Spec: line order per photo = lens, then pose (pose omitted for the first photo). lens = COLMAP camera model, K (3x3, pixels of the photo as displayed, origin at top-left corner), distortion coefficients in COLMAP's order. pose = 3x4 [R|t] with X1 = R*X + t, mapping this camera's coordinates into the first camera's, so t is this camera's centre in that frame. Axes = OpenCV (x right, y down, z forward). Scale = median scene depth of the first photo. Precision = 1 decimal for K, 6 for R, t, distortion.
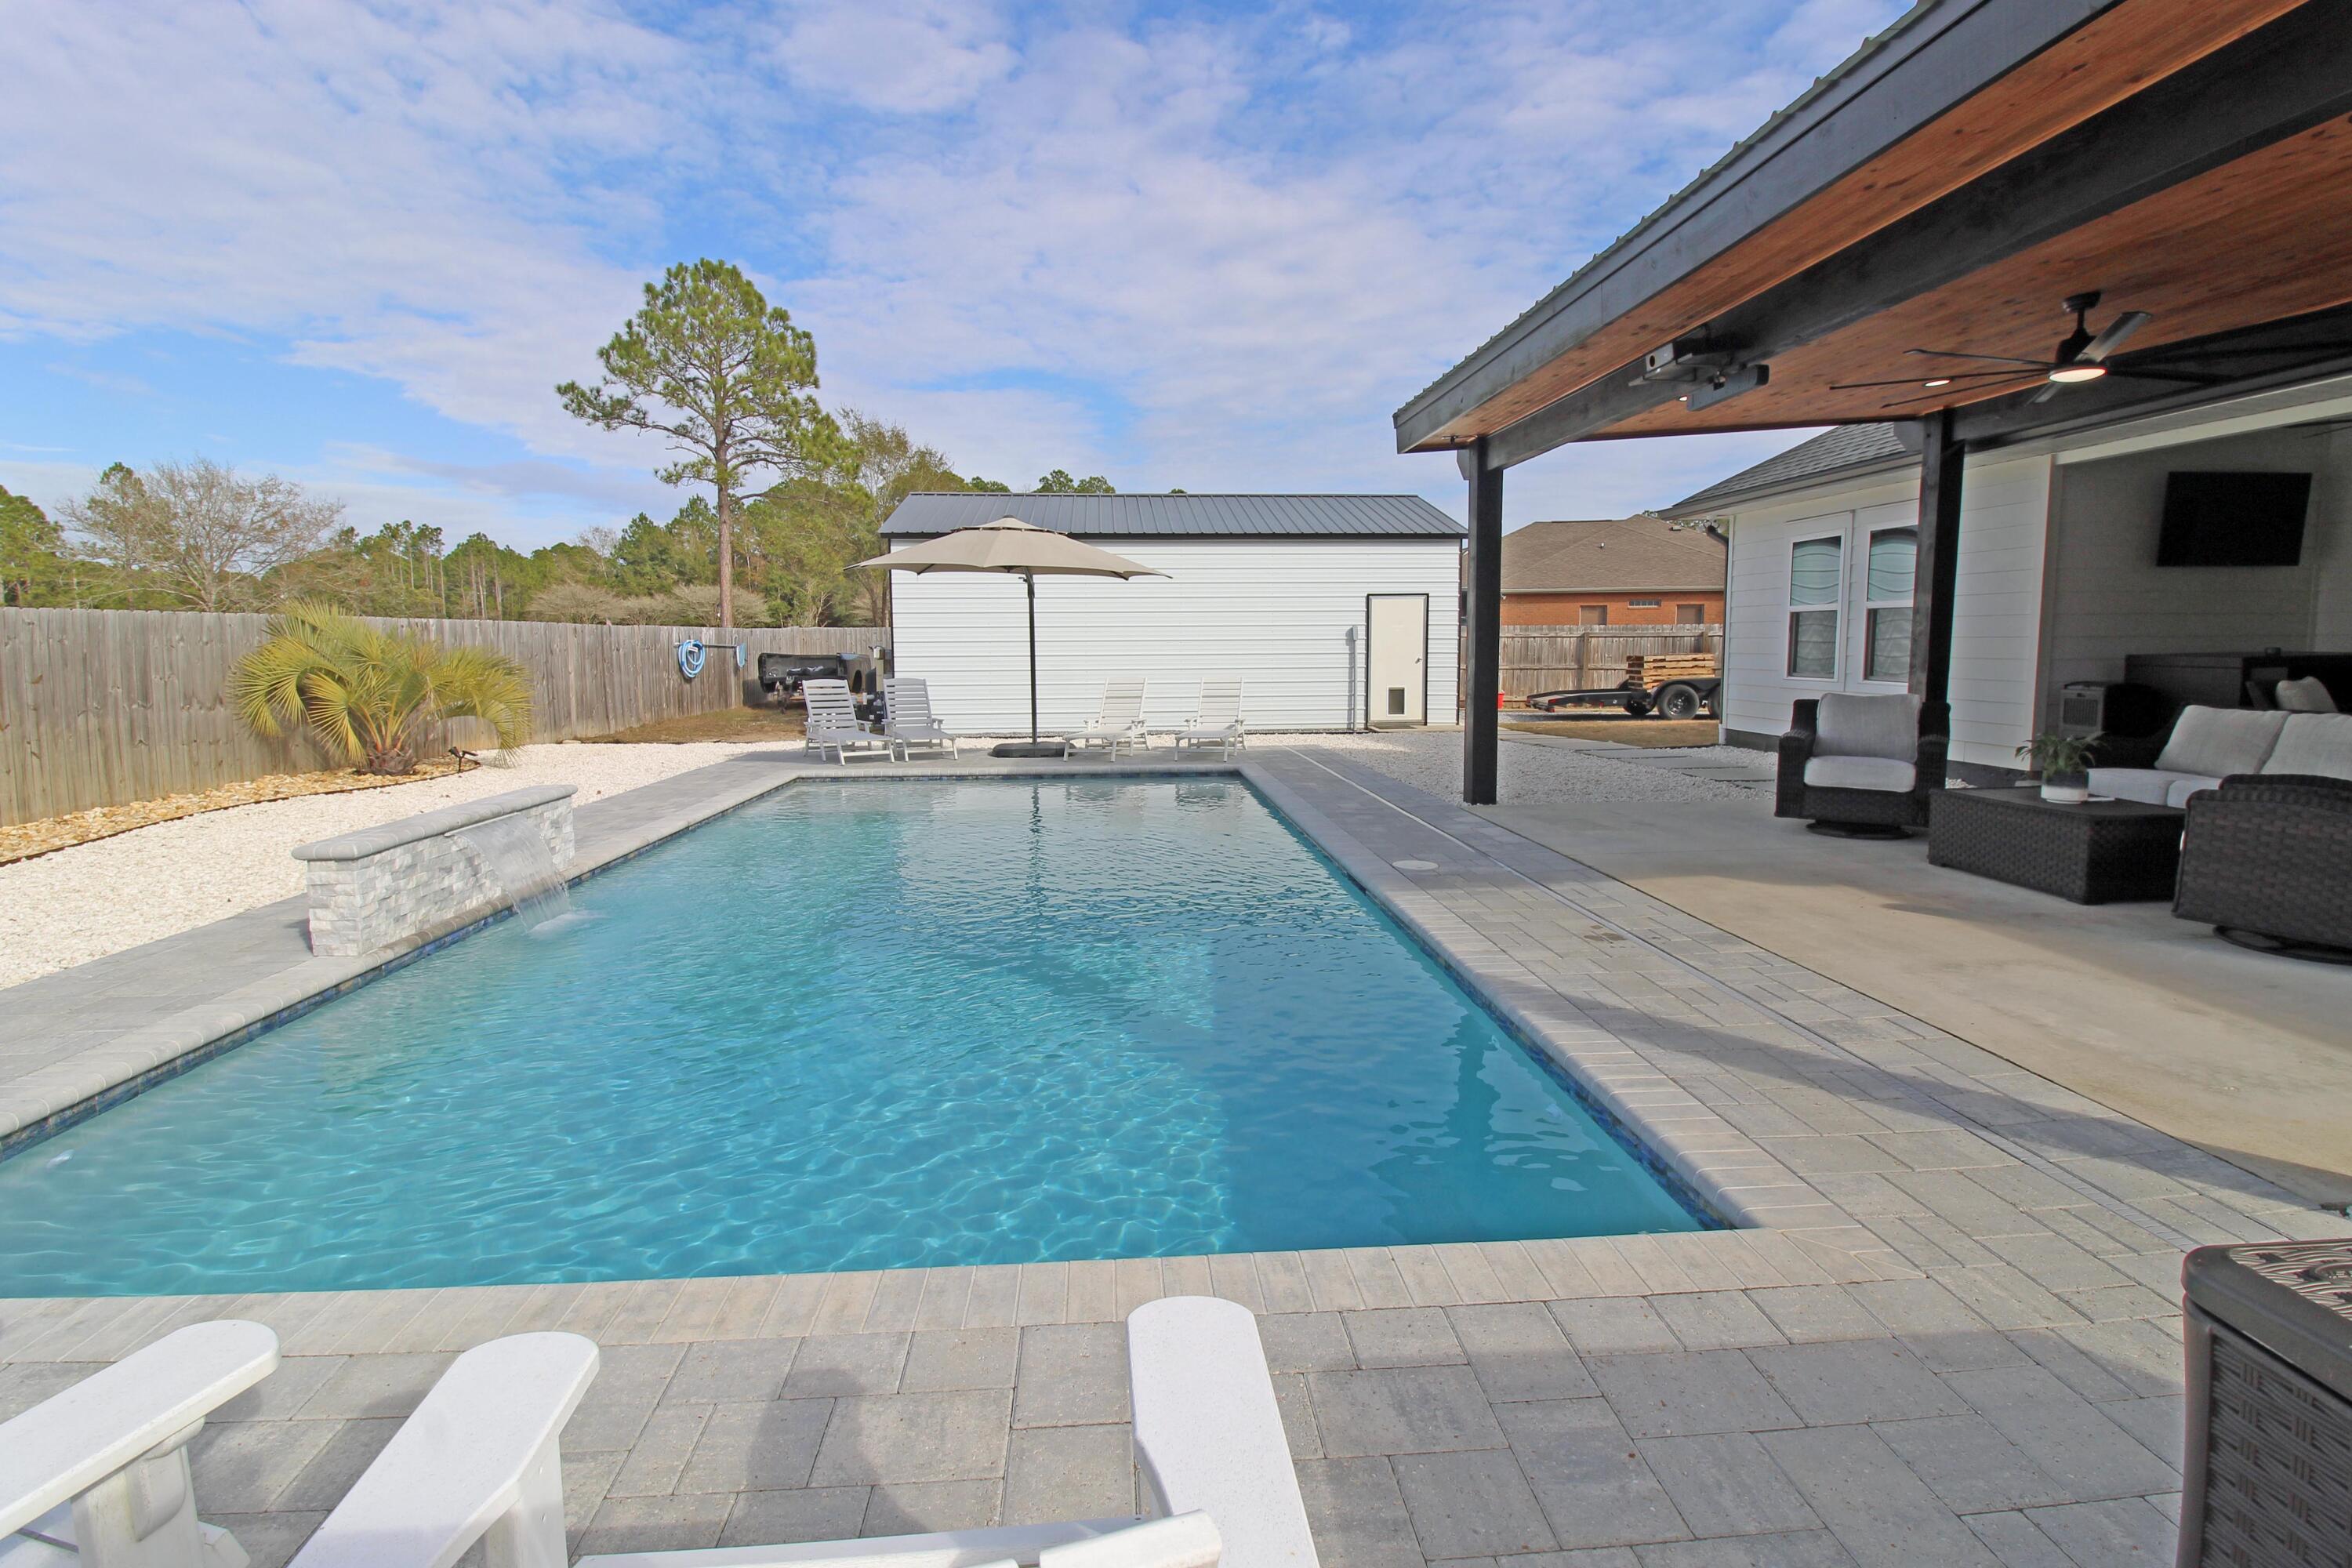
lens RADIAL K [[1115.9, 0, 1182.6], [0, 1115.9, 749.1], [0, 0, 1]] dist [-0.001573, -0.012440]
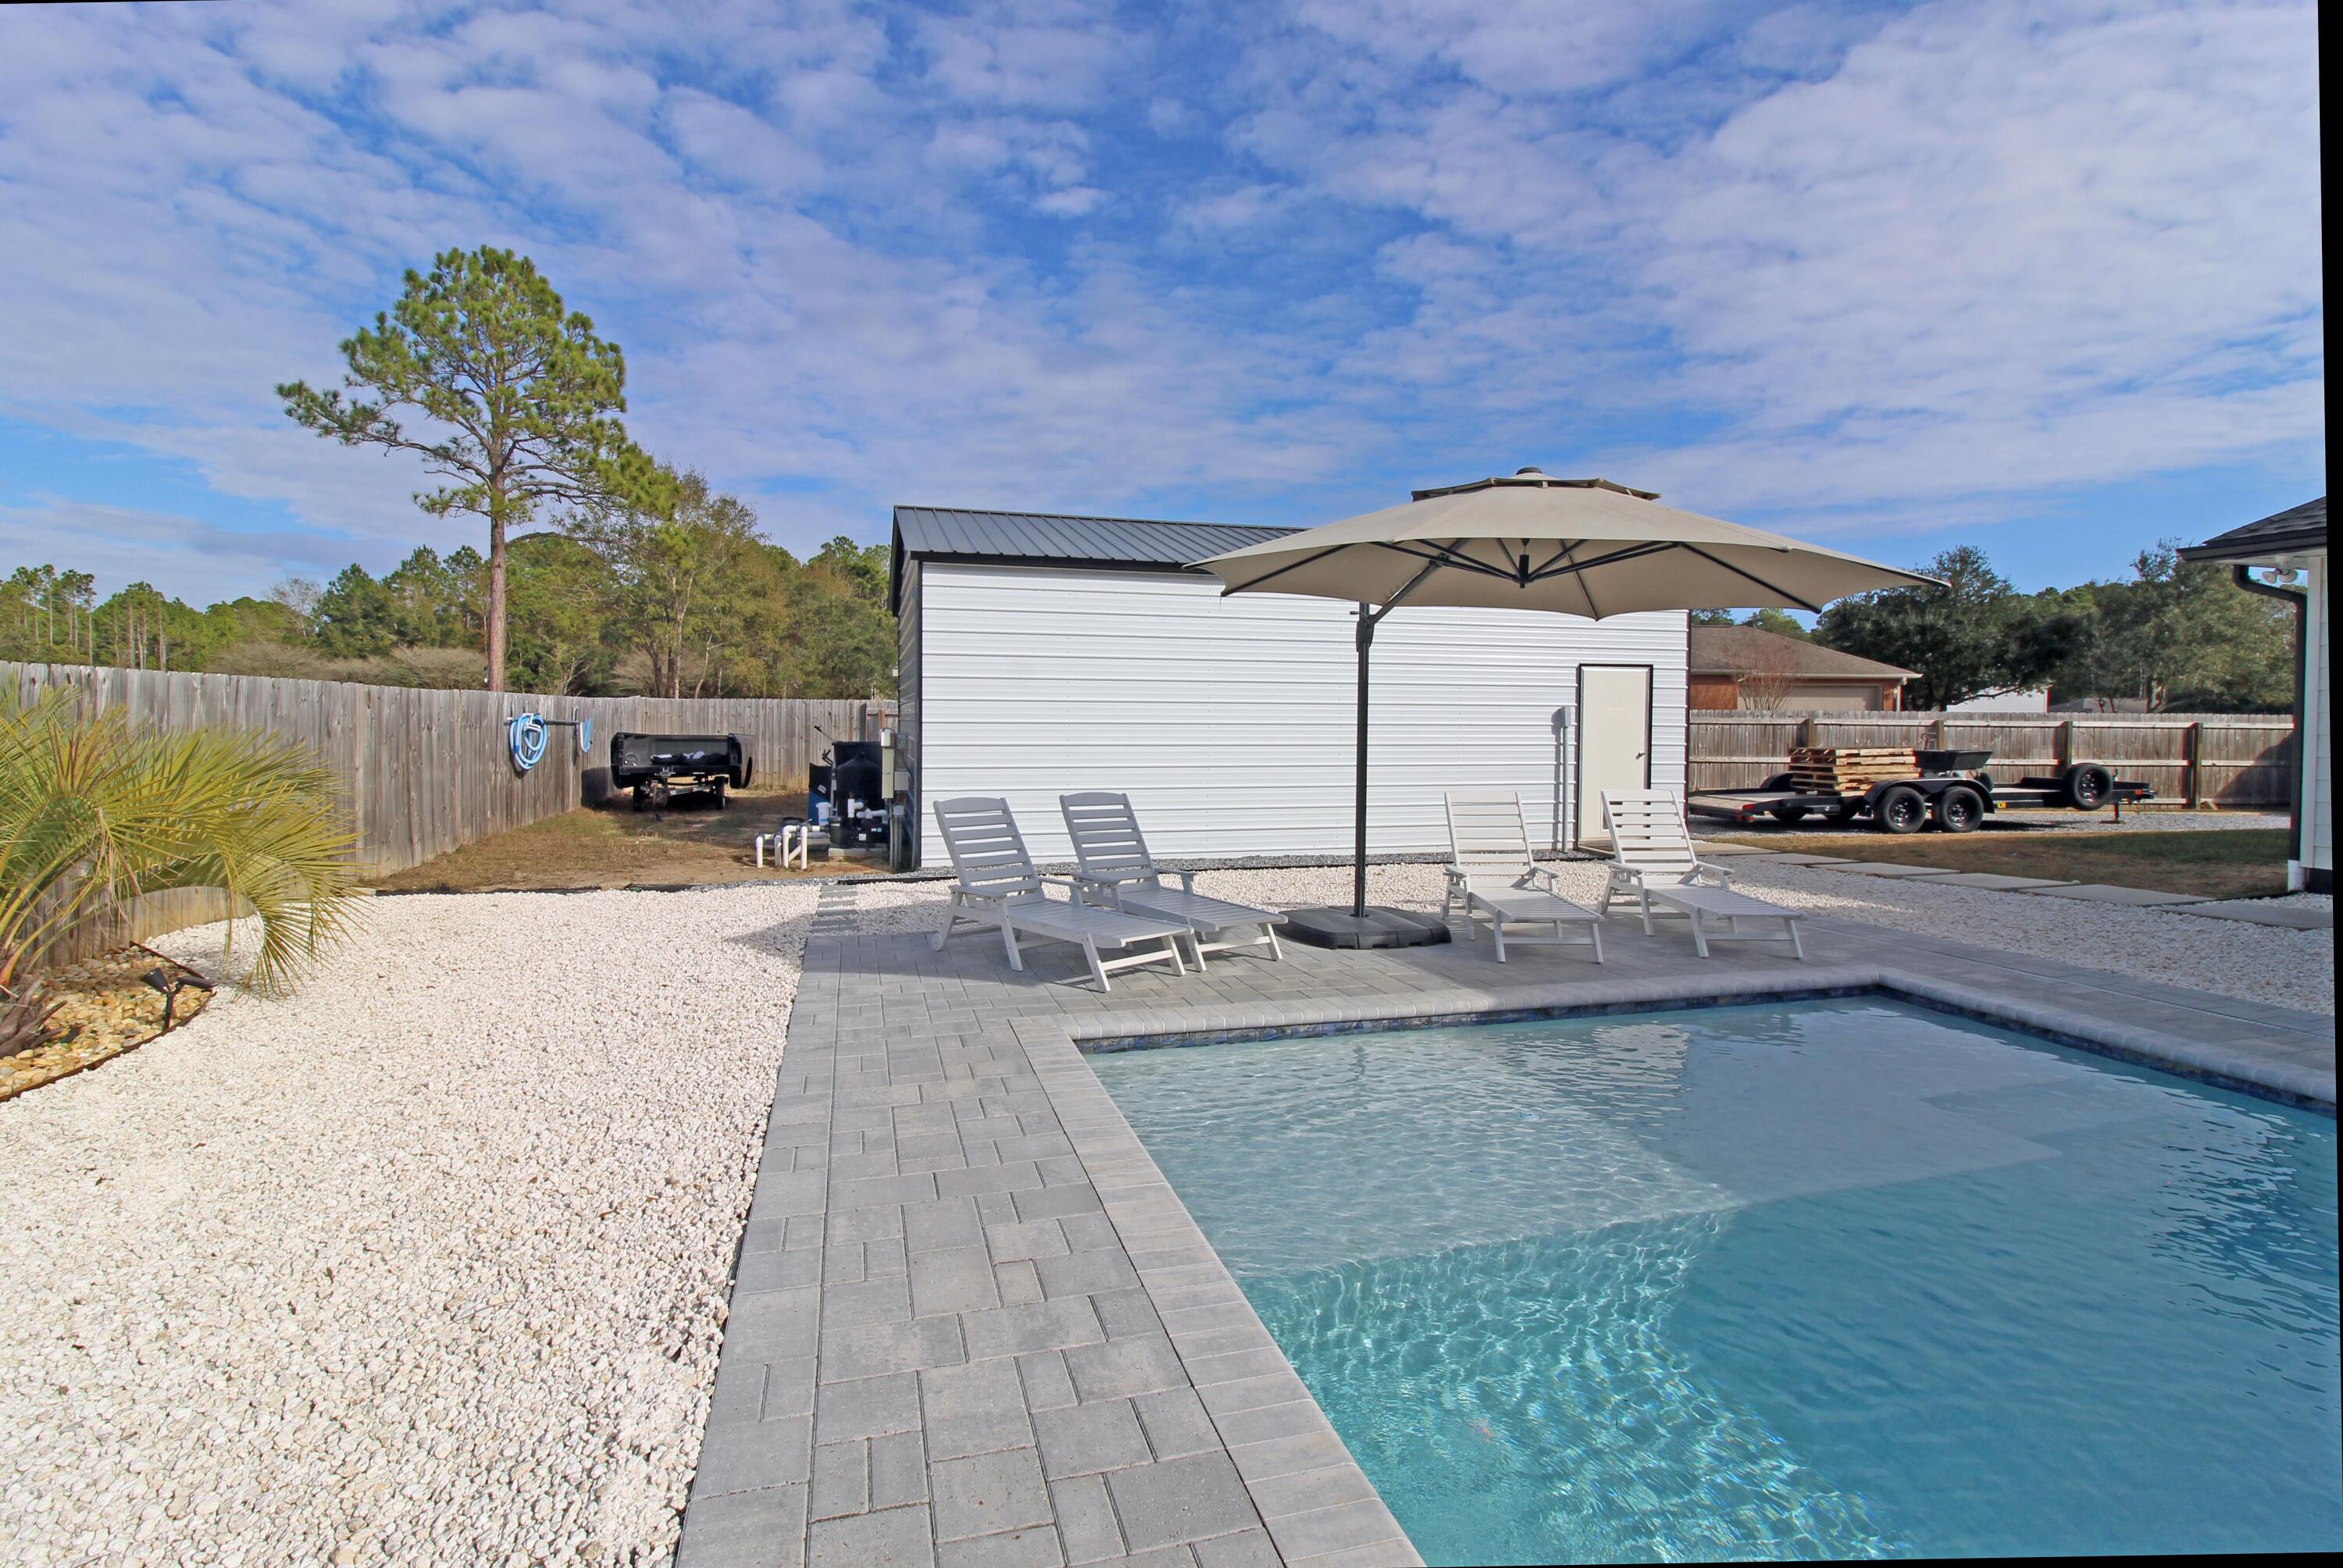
lens RADIAL K [[1111.5, 0, 1151.4], [0, 1111.5, 749.1], [0, 0, 1]] dist [-0.001573, -0.012440]
pose [[0.982725, 0.007604, 0.184916, -0.211050], [0.005121, 0.997656, -0.068242, -0.031222], [-0.185001, 0.068011, 0.980382, 0.301442]]
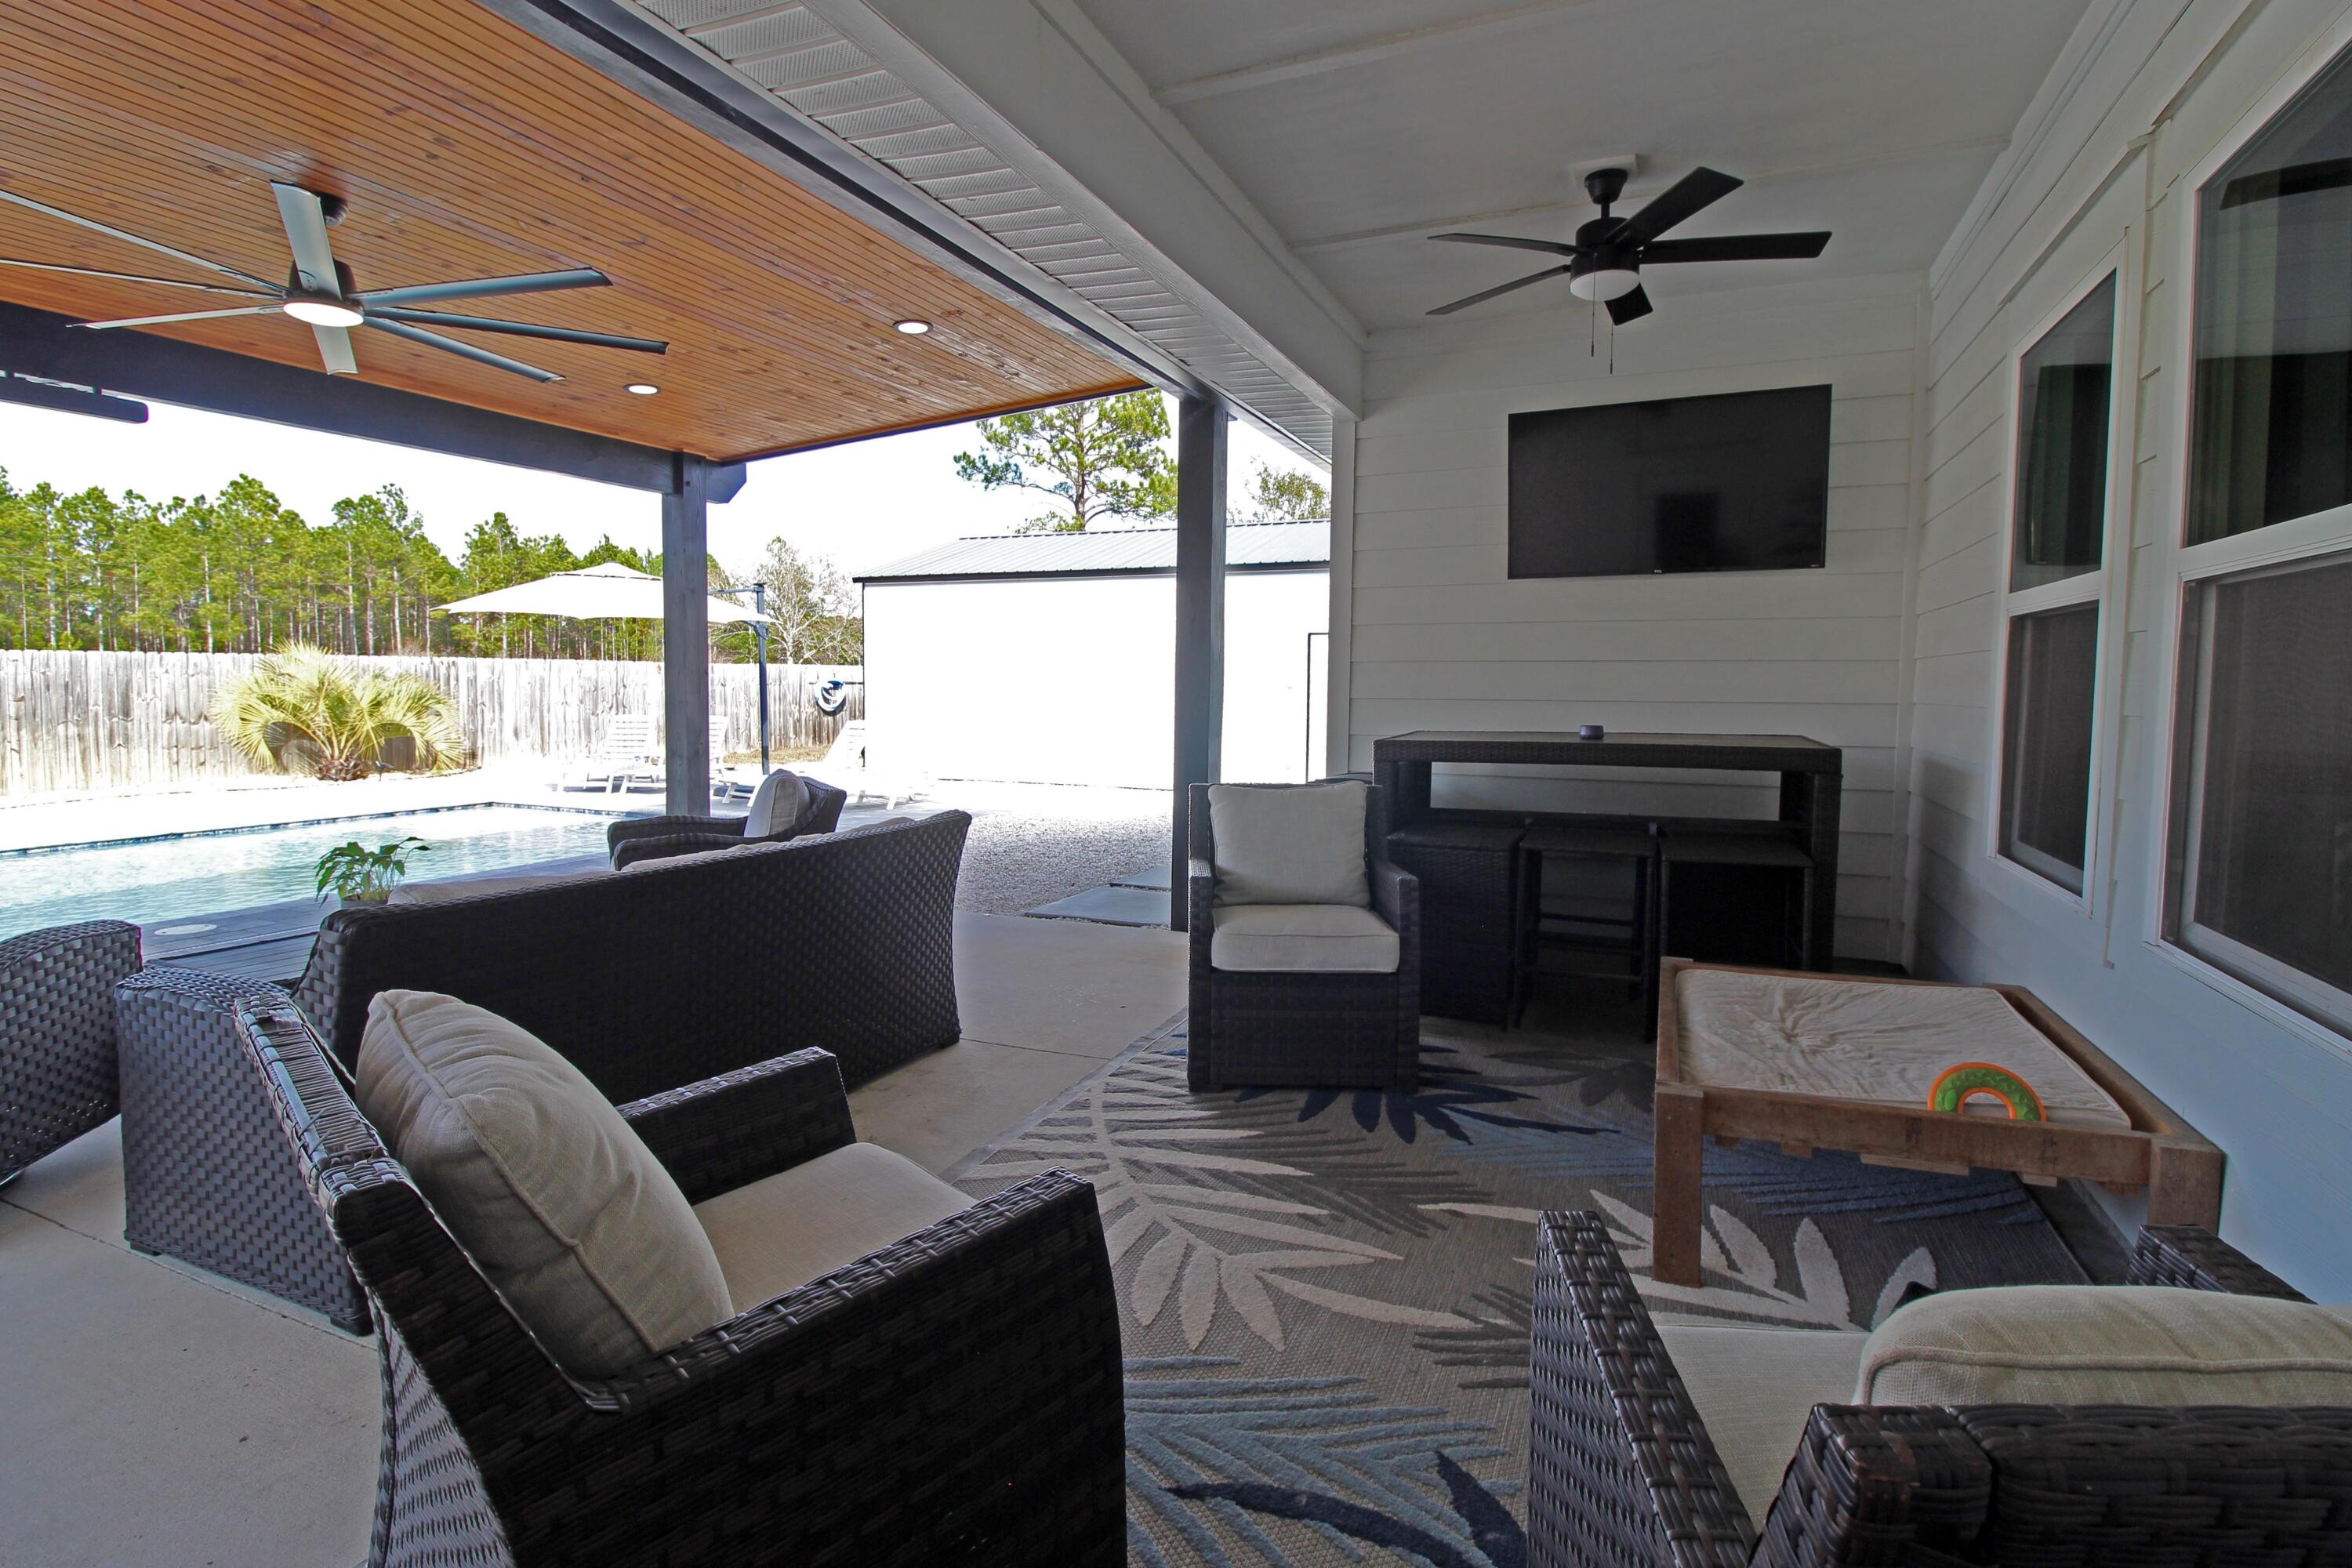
lens RADIAL K [[1143.2, 0, 1162.1], [0, 1143.2, 744.6], [0, 0, 1]] dist [0.001654, -0.013725]
pose [[0.881406, 0.039308, -0.470722, 0.414736], [-0.058914, 0.997898, -0.026984, -0.021814], [0.468672, 0.051516, 0.881869, 0.166921]]
